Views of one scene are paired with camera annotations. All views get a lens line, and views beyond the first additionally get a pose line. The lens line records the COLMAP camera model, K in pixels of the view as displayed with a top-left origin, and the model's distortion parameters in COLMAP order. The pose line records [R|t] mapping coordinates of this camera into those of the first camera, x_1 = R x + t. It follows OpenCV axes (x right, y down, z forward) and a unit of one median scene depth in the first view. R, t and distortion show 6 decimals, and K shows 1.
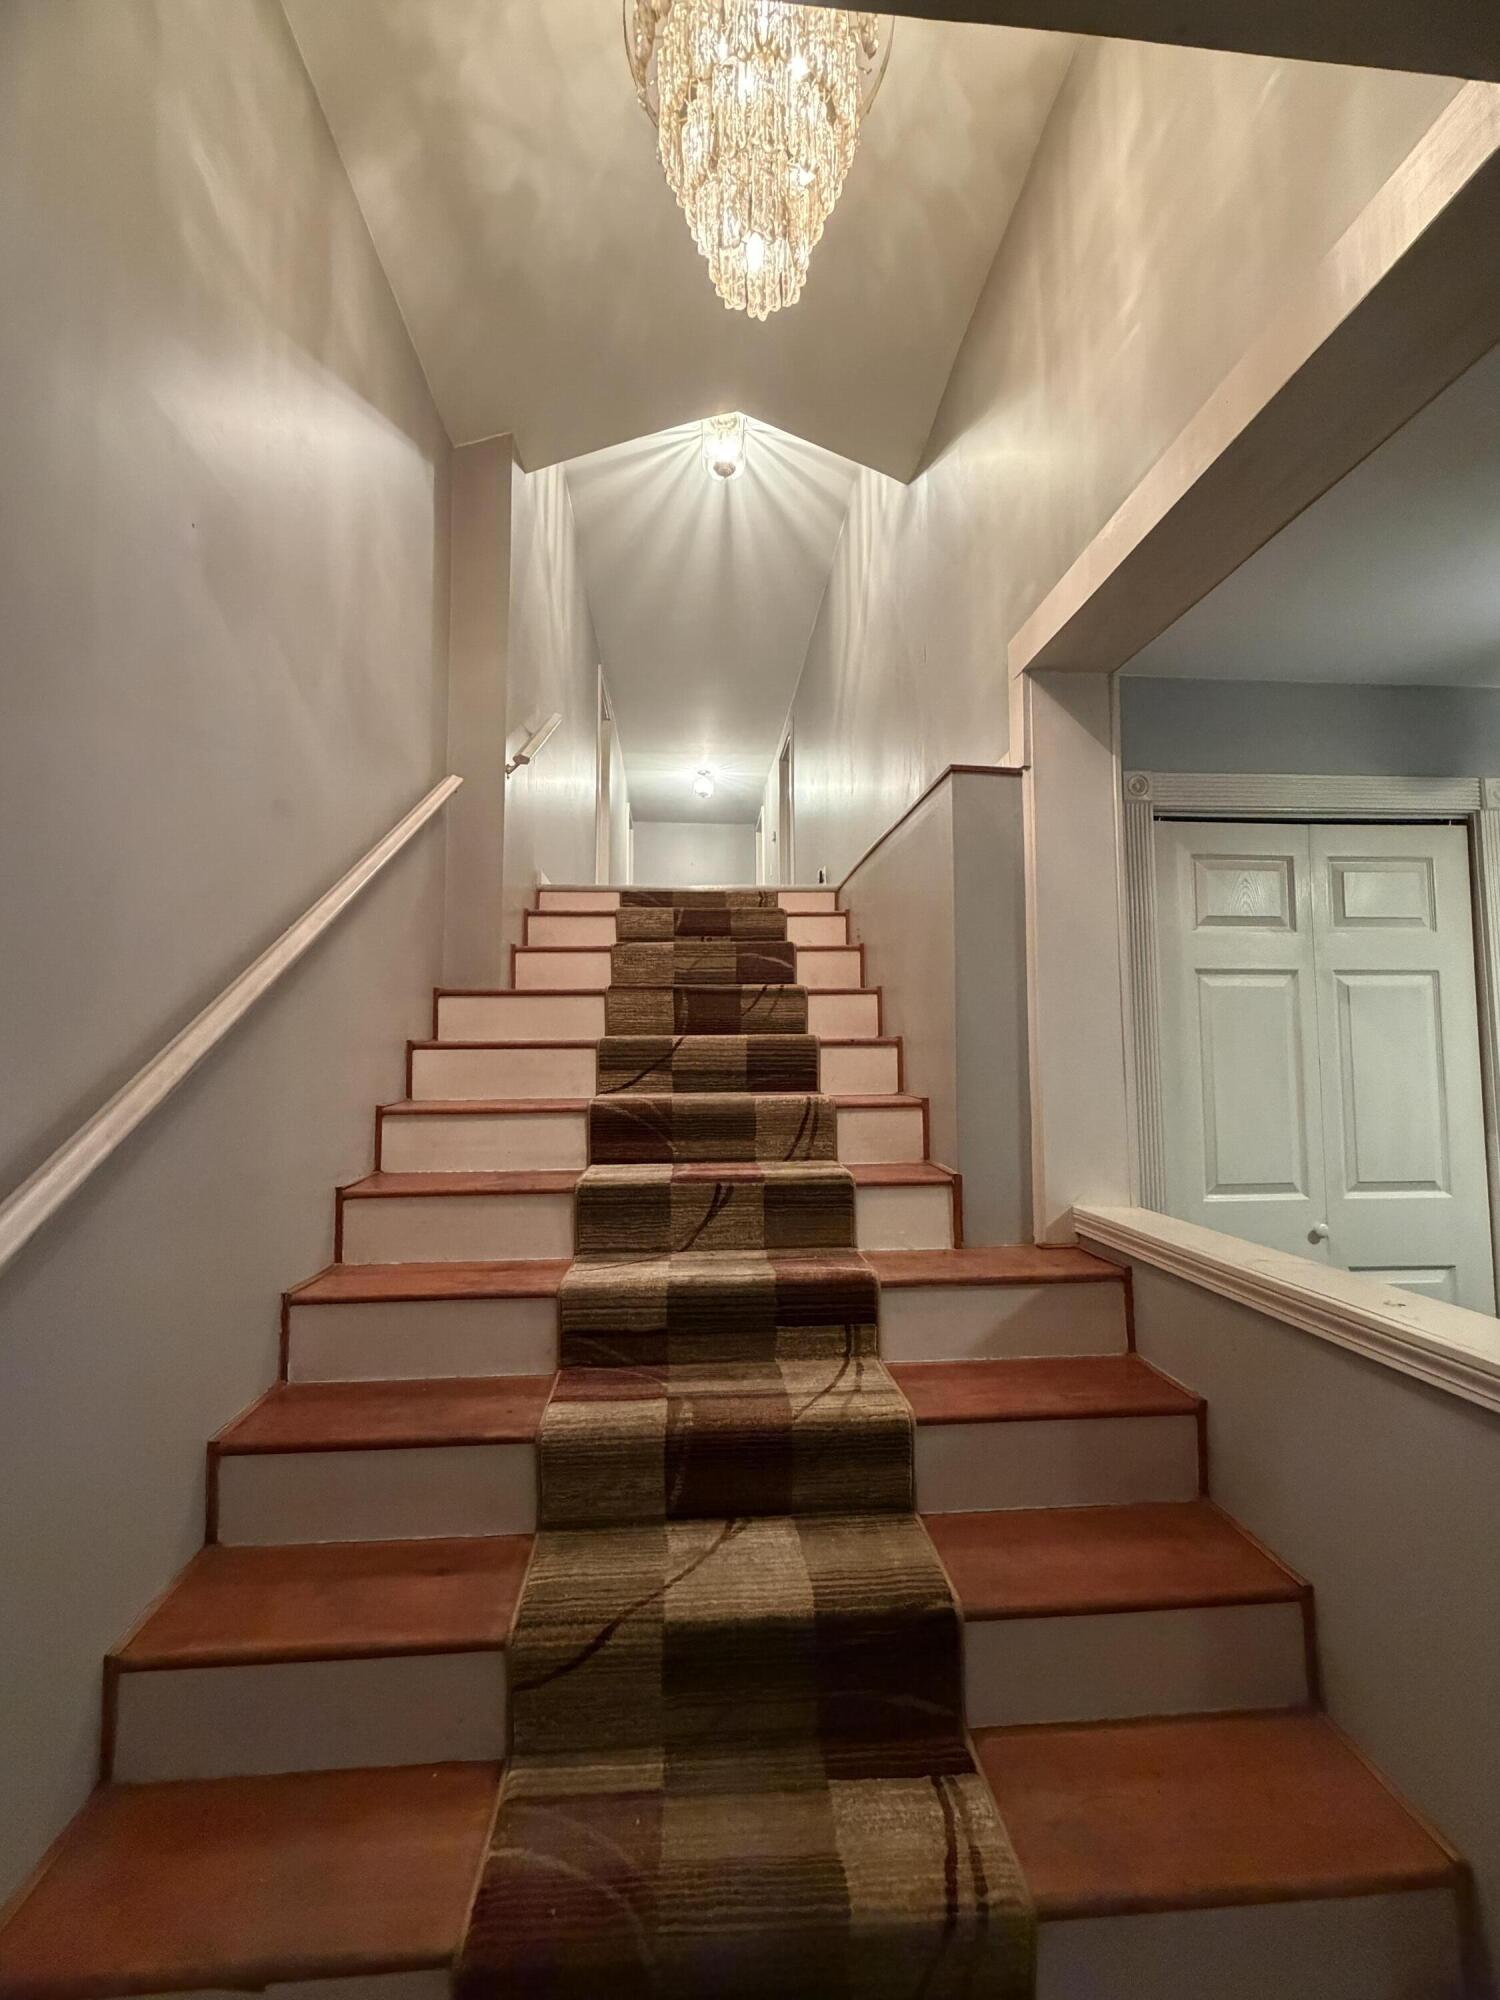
lens RADIAL K [[854.6, 0, 754.0], [0, 854.6, 994.6], [0, 0, 1]] dist [-0.001929, 0.000683]
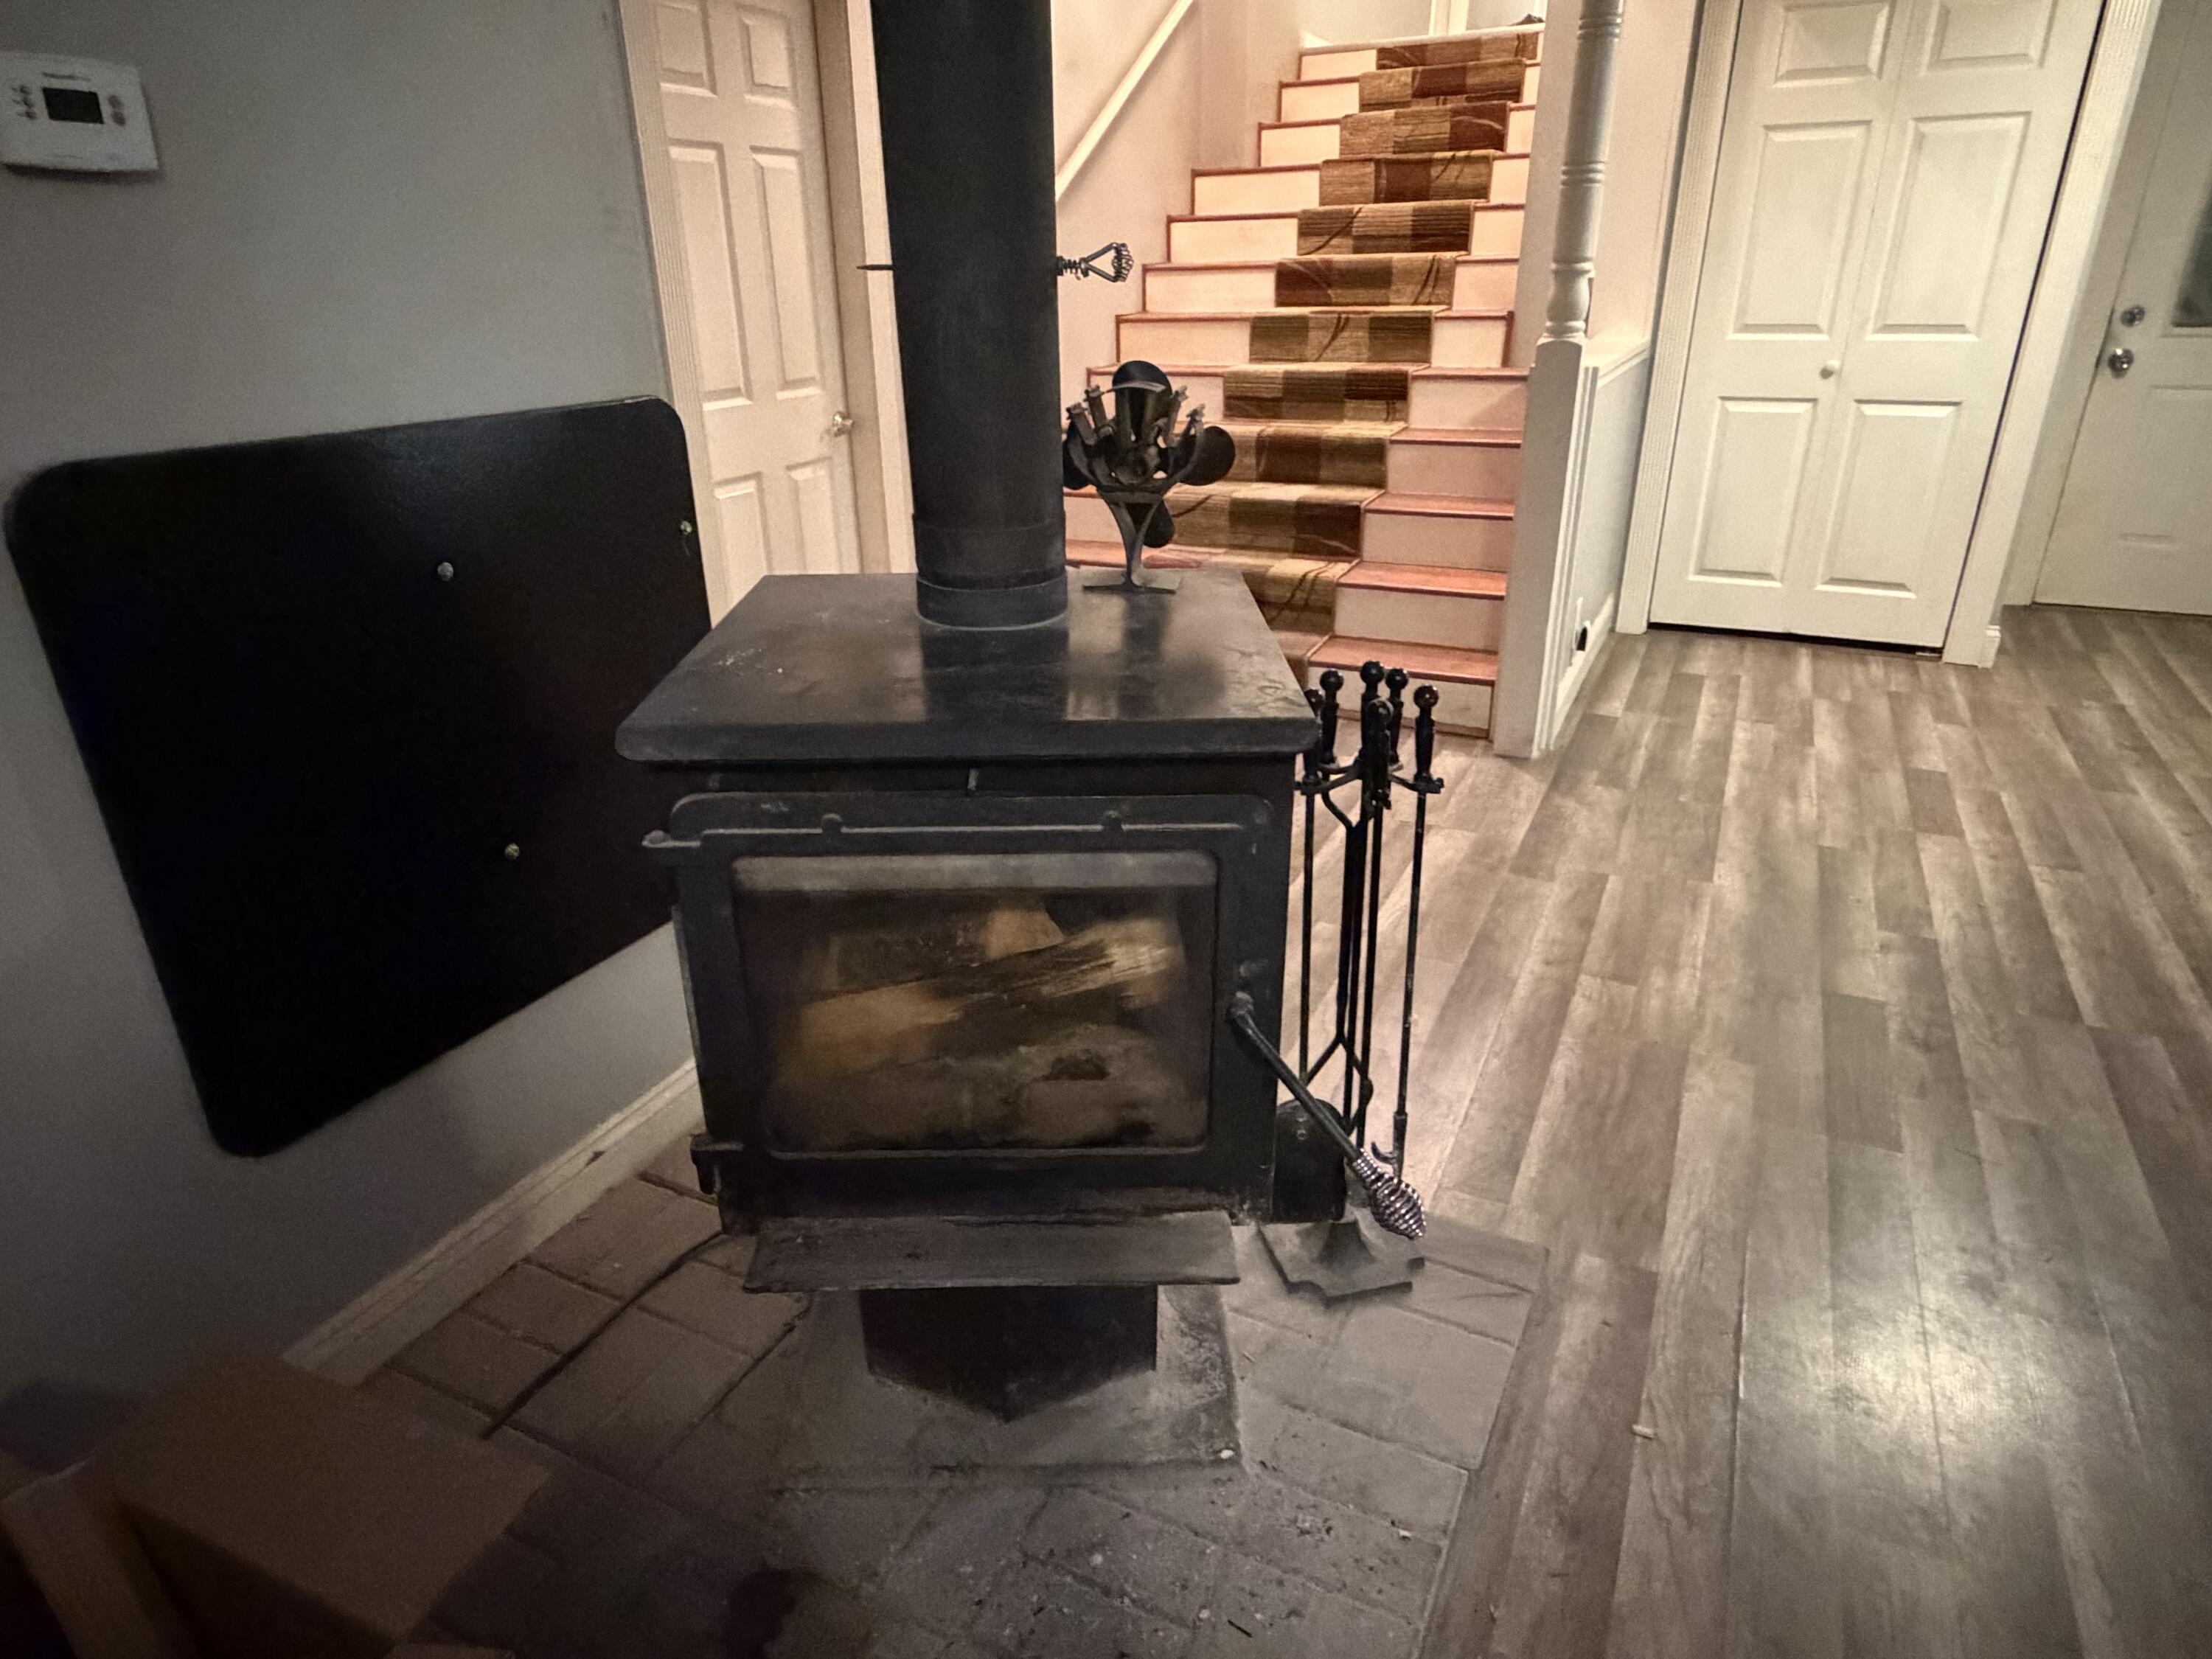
lens RADIAL K [[1304.7, 0, 1098.9], [0, 1304.7, 824.5], [0, 0, 1]] dist [0.004600, -0.000911]
pose [[0.858189, 0.193057, -0.475648, 0.736282], [0.054201, 0.887328, 0.457943, -0.047861], [0.510465, -0.418783, 0.751031, -1.117748]]
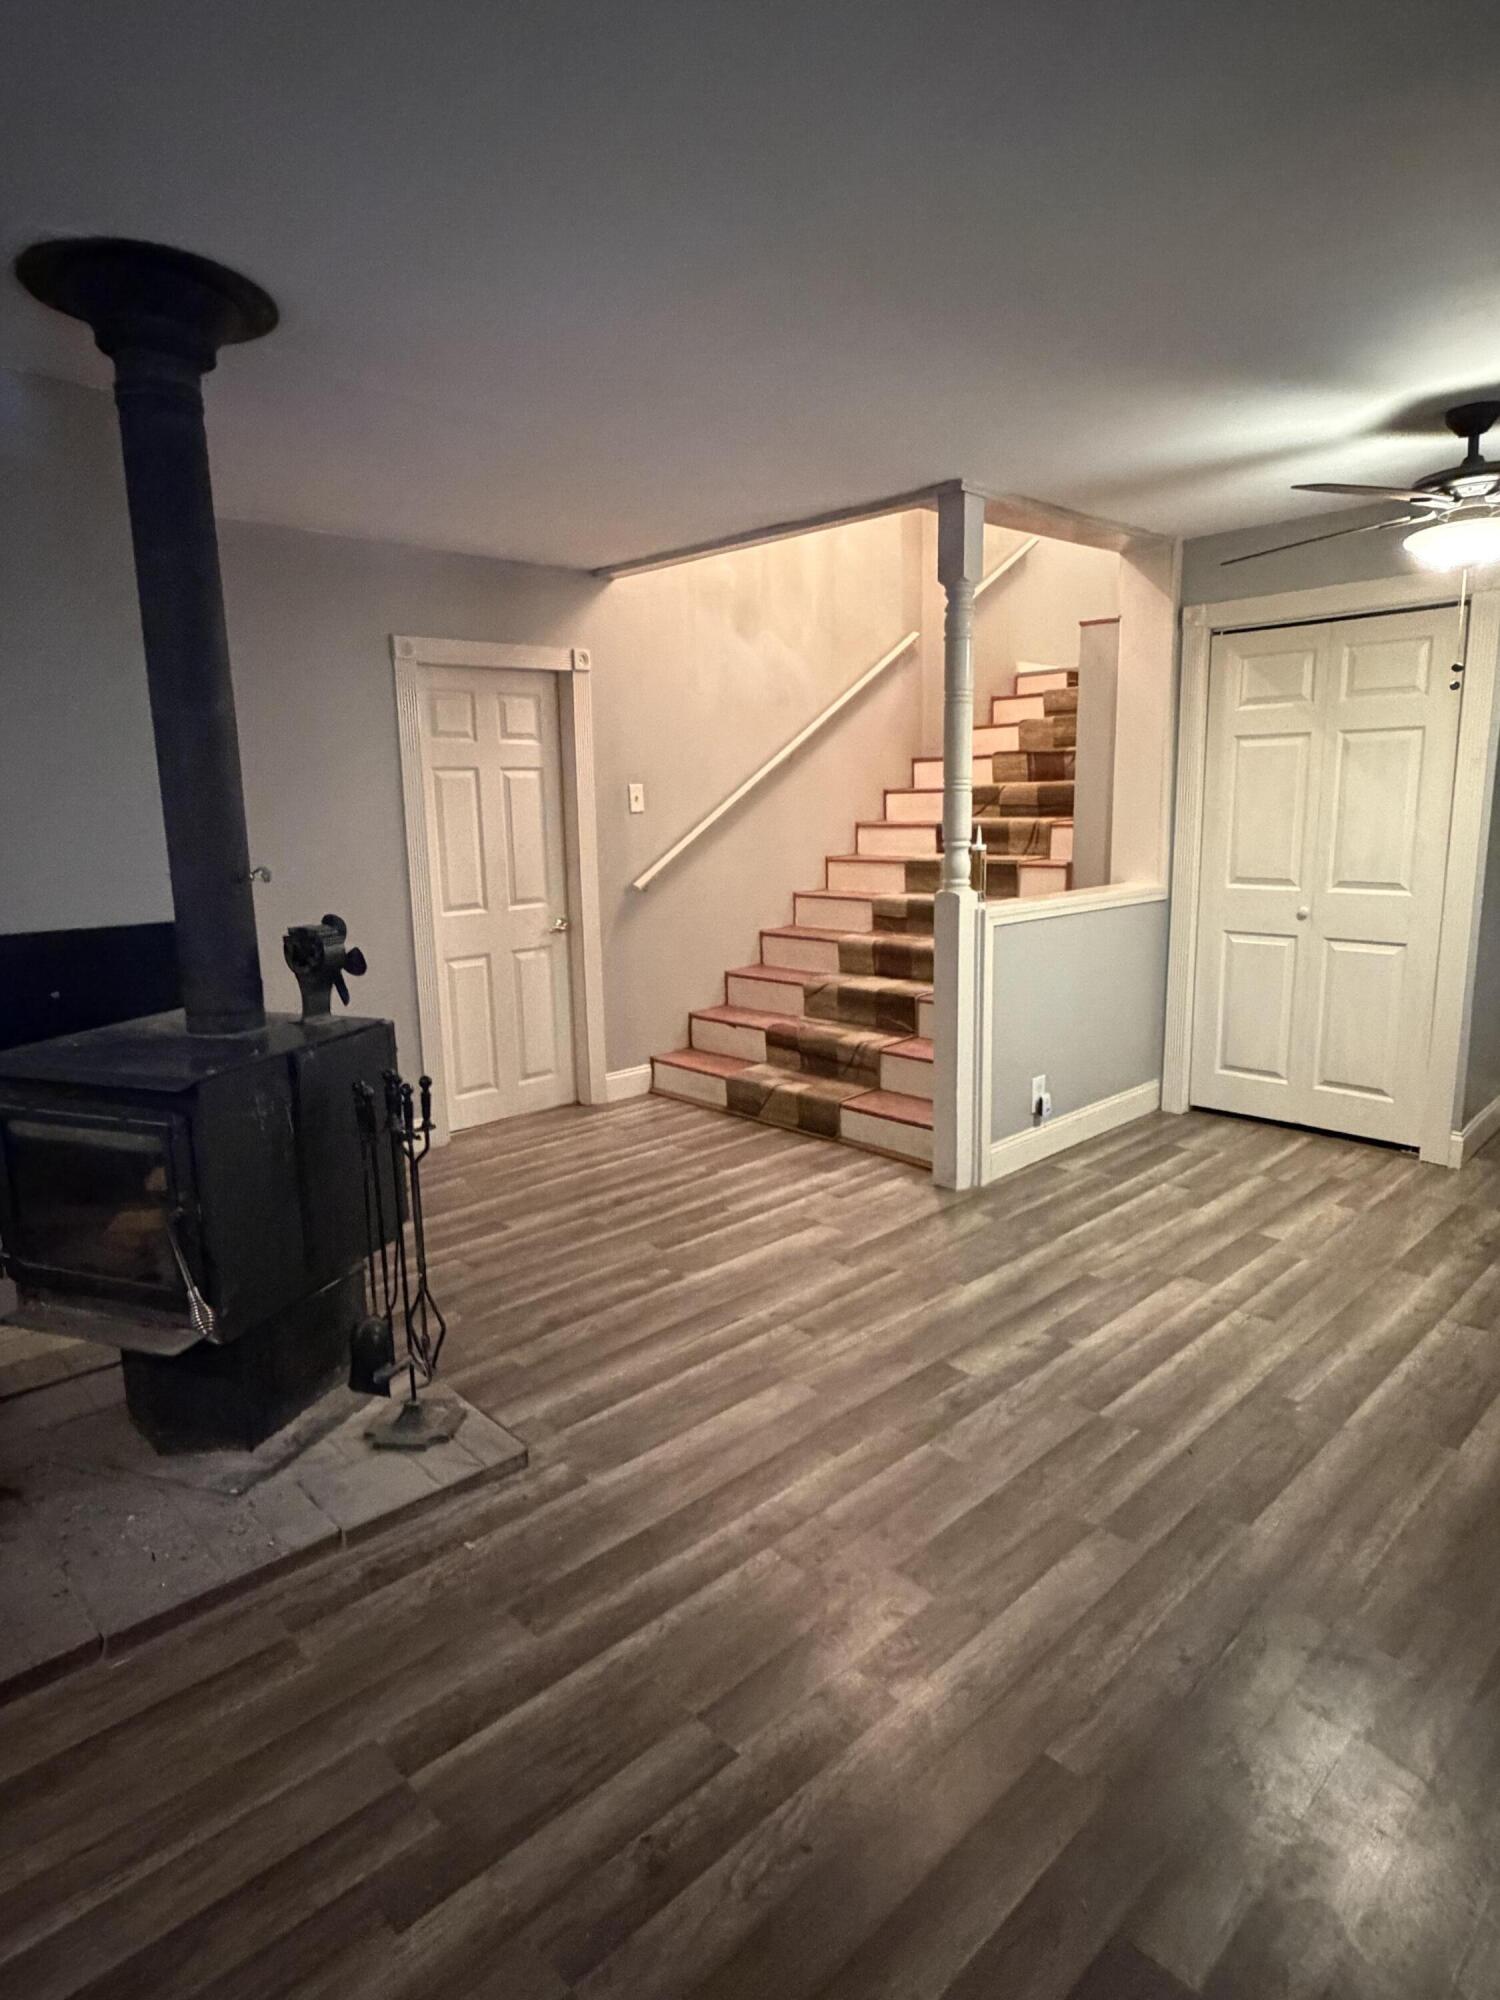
lens RADIAL K [[1107.7, 0, 746.9], [0, 1107.7, 998.1], [0, 0, 1]] dist [0.004317, 0.000216]
pose [[0.631801, 0.130344, -0.764093, 1.470214], [0.076971, 0.970338, 0.229172, -0.091873], [0.771299, -0.203604, 0.603028, -0.905184]]
